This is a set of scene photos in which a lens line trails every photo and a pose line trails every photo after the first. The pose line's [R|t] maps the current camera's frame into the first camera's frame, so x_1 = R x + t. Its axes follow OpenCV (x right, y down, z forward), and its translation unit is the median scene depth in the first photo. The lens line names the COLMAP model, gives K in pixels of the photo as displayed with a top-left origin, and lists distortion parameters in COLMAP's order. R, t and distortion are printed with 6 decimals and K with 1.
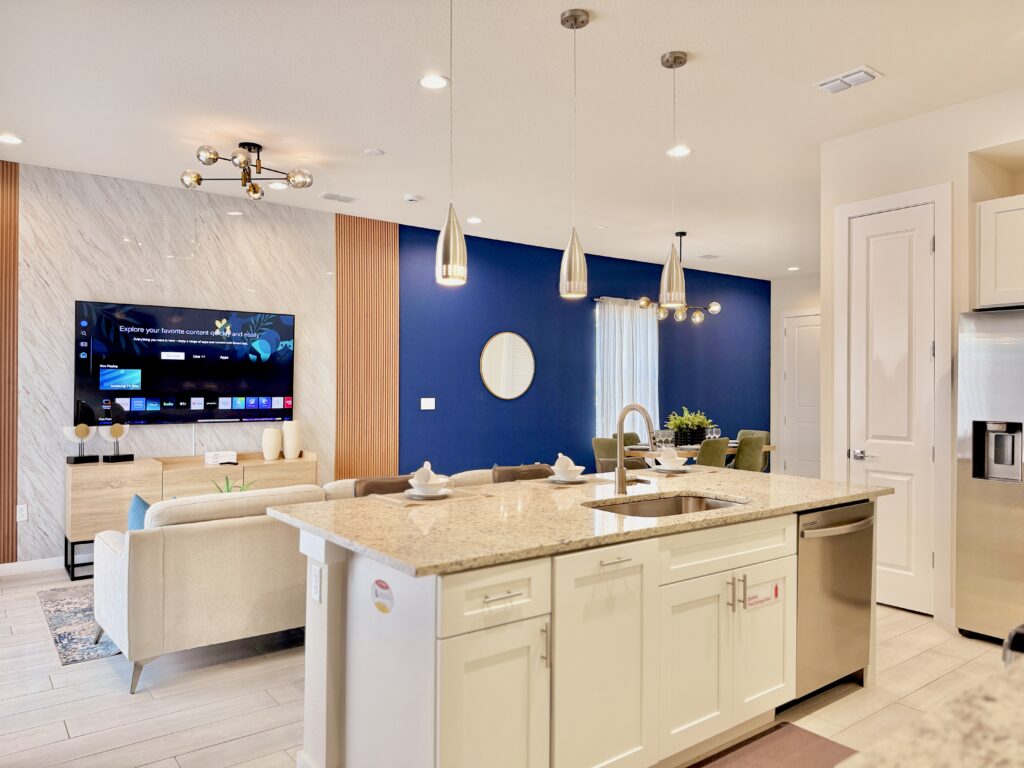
lens RADIAL K [[723.6, 0, 519.5], [0, 723.6, 384.7], [0, 0, 1]] dist [0.057973, -0.042440]
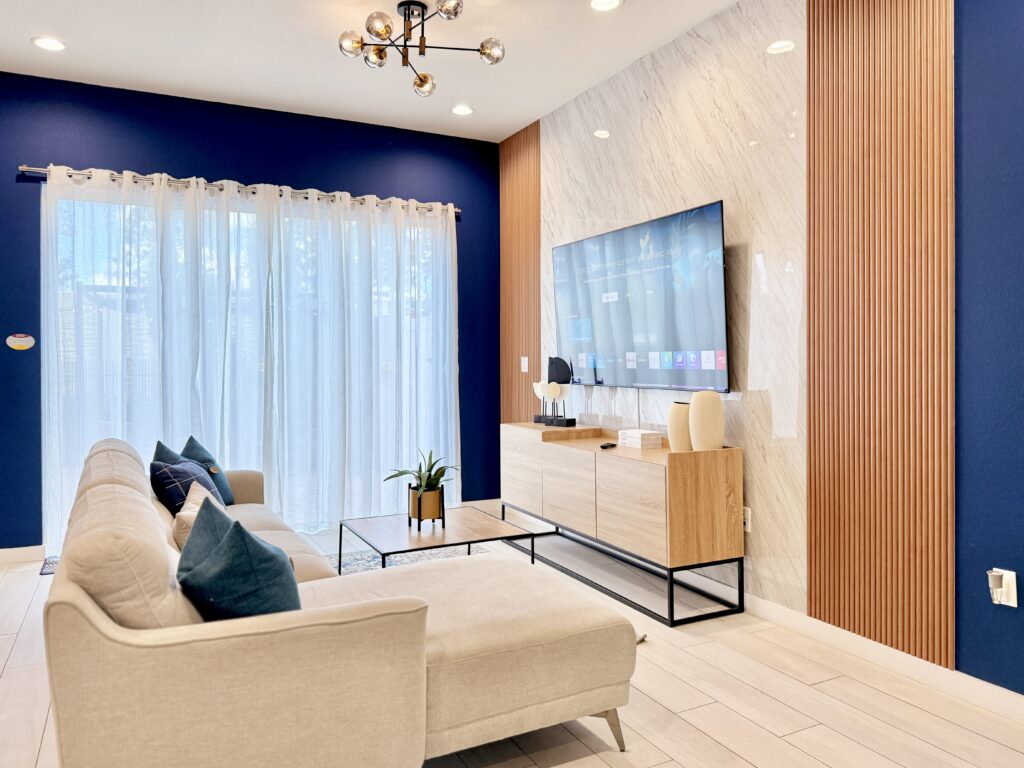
lens RADIAL K [[723.6, 0, 511.2], [0, 723.6, 375.4], [0, 0, 1]] dist [0.057973, -0.042440]
pose [[-0.161320, 0.025257, -0.986579, 0.291710], [0.014367, 0.999627, 0.023241, 0.023463], [0.986798, -0.010425, -0.161623, 1.030771]]
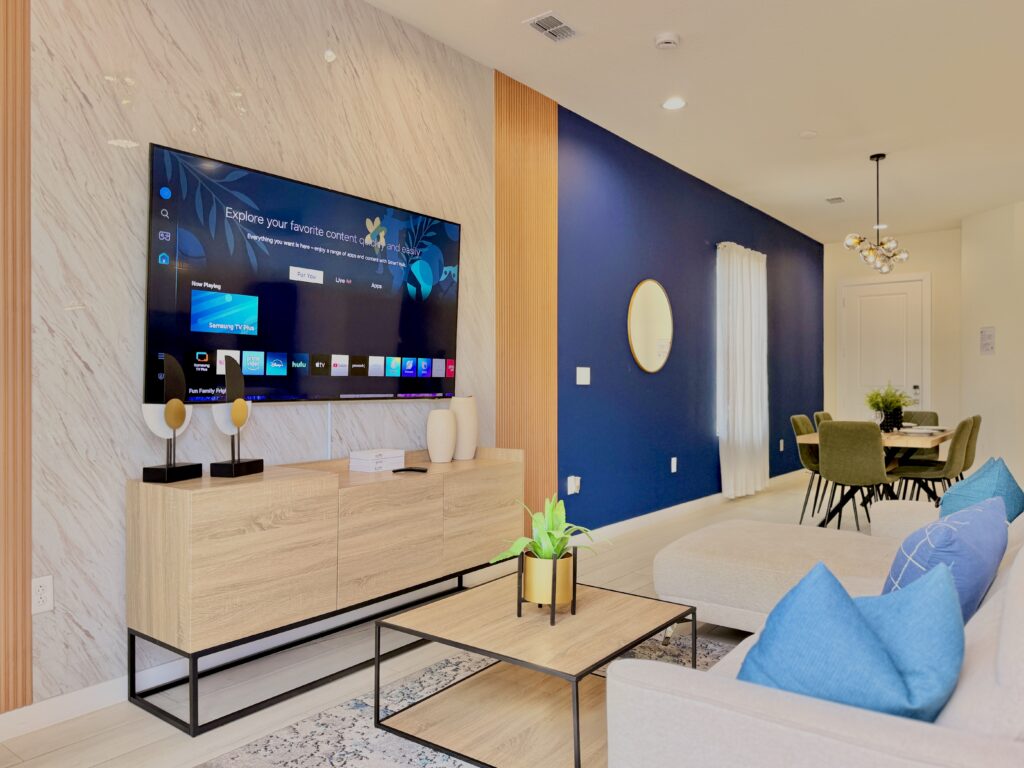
lens RADIAL K [[723.6, 0, 507.9], [0, 723.6, 384.7], [0, 0, 1]] dist [0.057973, -0.042440]
pose [[0.967228, -0.002638, 0.253896, -0.471629], [0.001164, 0.999982, 0.005958, 0.038571], [-0.253907, -0.005467, 0.967213, 0.448206]]
